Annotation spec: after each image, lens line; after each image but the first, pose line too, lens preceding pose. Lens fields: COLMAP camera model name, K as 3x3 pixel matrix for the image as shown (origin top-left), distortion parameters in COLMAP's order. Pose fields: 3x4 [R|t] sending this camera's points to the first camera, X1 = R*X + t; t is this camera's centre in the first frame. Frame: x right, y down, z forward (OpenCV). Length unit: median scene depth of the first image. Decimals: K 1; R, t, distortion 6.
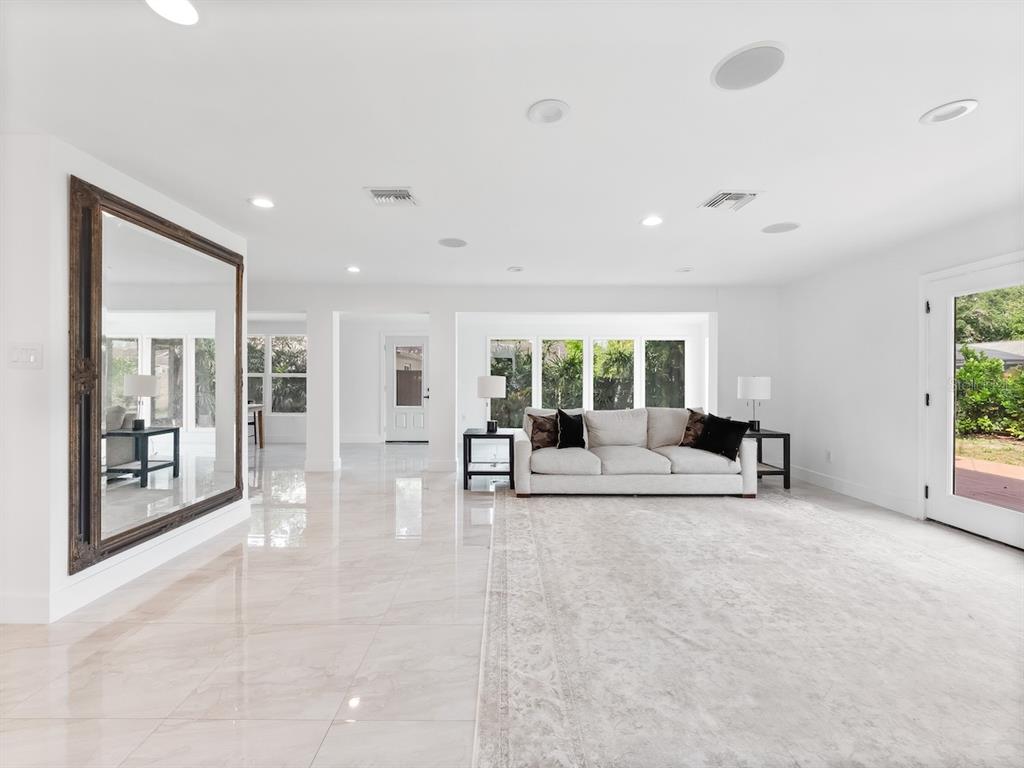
lens RADIAL K [[439.1, 0, 499.1], [0, 439.1, 380.3], [0, 0, 1]] dist [-0.001389, -0.003187]
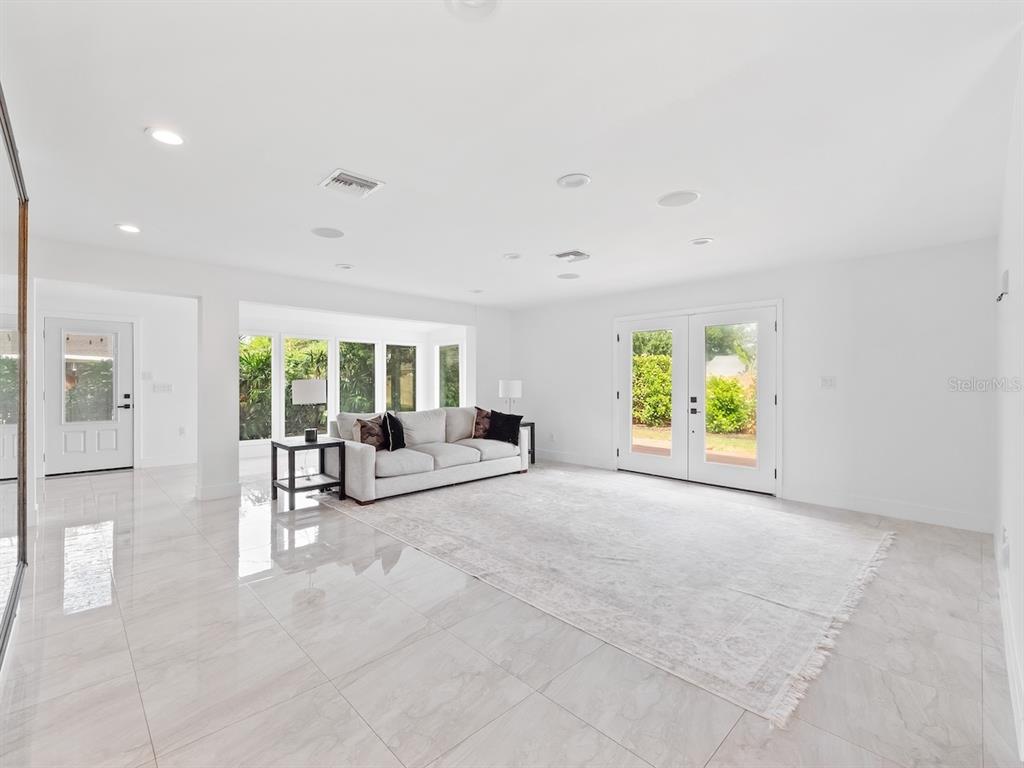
lens RADIAL K [[459.3, 0, 473.2], [0, 459.3, 384.9], [0, 0, 1]] dist [0.010486, -0.001807]
pose [[0.742231, -0.007526, 0.670102, -0.466234], [0.001062, 0.999949, 0.010054, -0.009762], [-0.670144, -0.006751, 0.742201, 0.082730]]
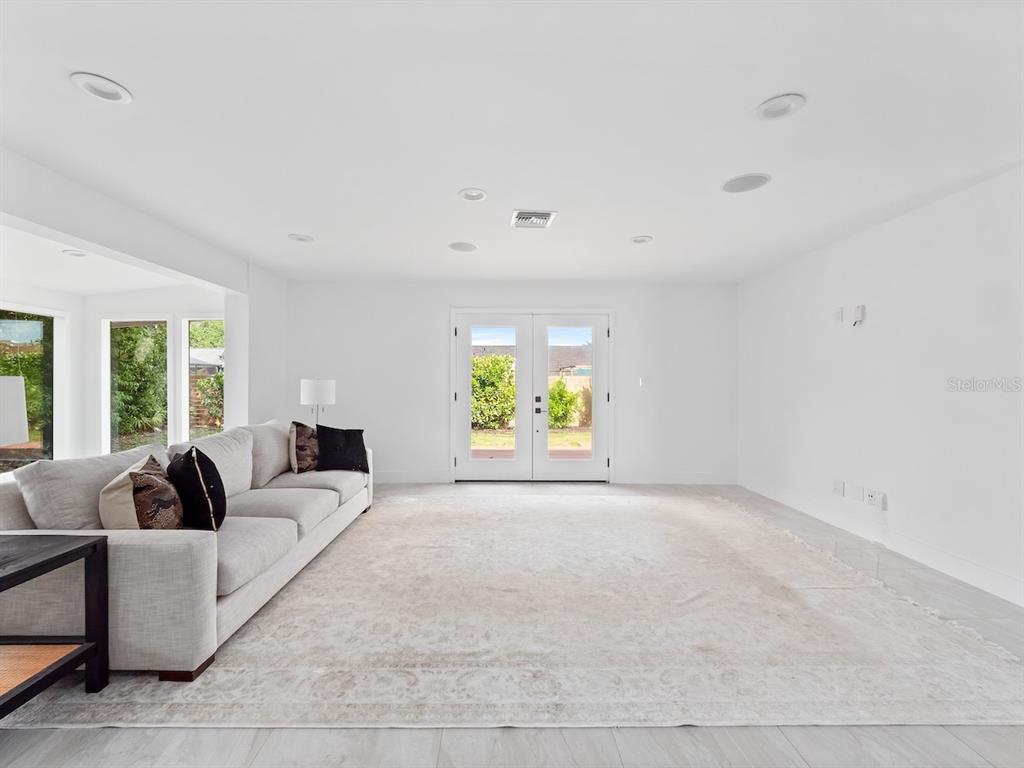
lens RADIAL K [[439.1, 0, 503.7], [0, 439.1, 383.2], [0, 0, 1]] dist [-0.001389, -0.003187]
pose [[-0.022523, -0.010007, 0.999696, -0.373814], [-0.002172, 0.999948, 0.009961, -0.012041], [-0.999744, -0.001947, -0.022544, 0.736271]]
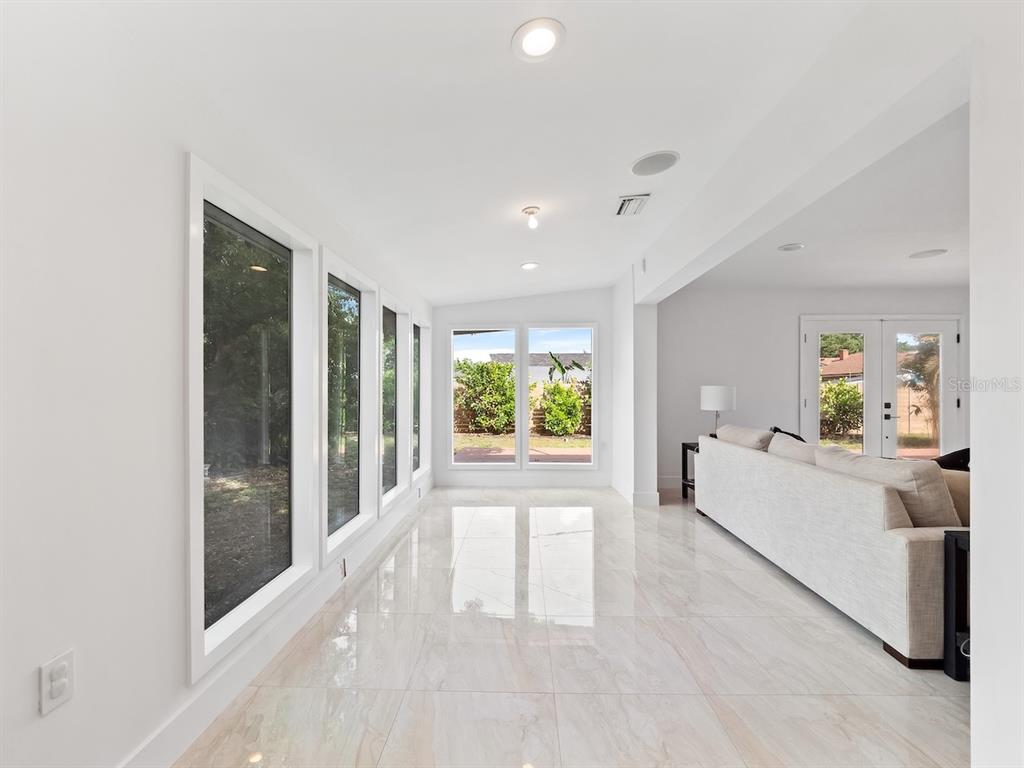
lens RADIAL K [[439.1, 0, 512.6], [0, 439.1, 389.2], [0, 0, 1]] dist [-0.001389, -0.003187]
pose [[0.006795, -0.003375, 0.999971, -0.391246], [0.001635, 0.999993, 0.003364, -0.005724], [-0.999976, 0.001612, 0.006801, 1.644254]]
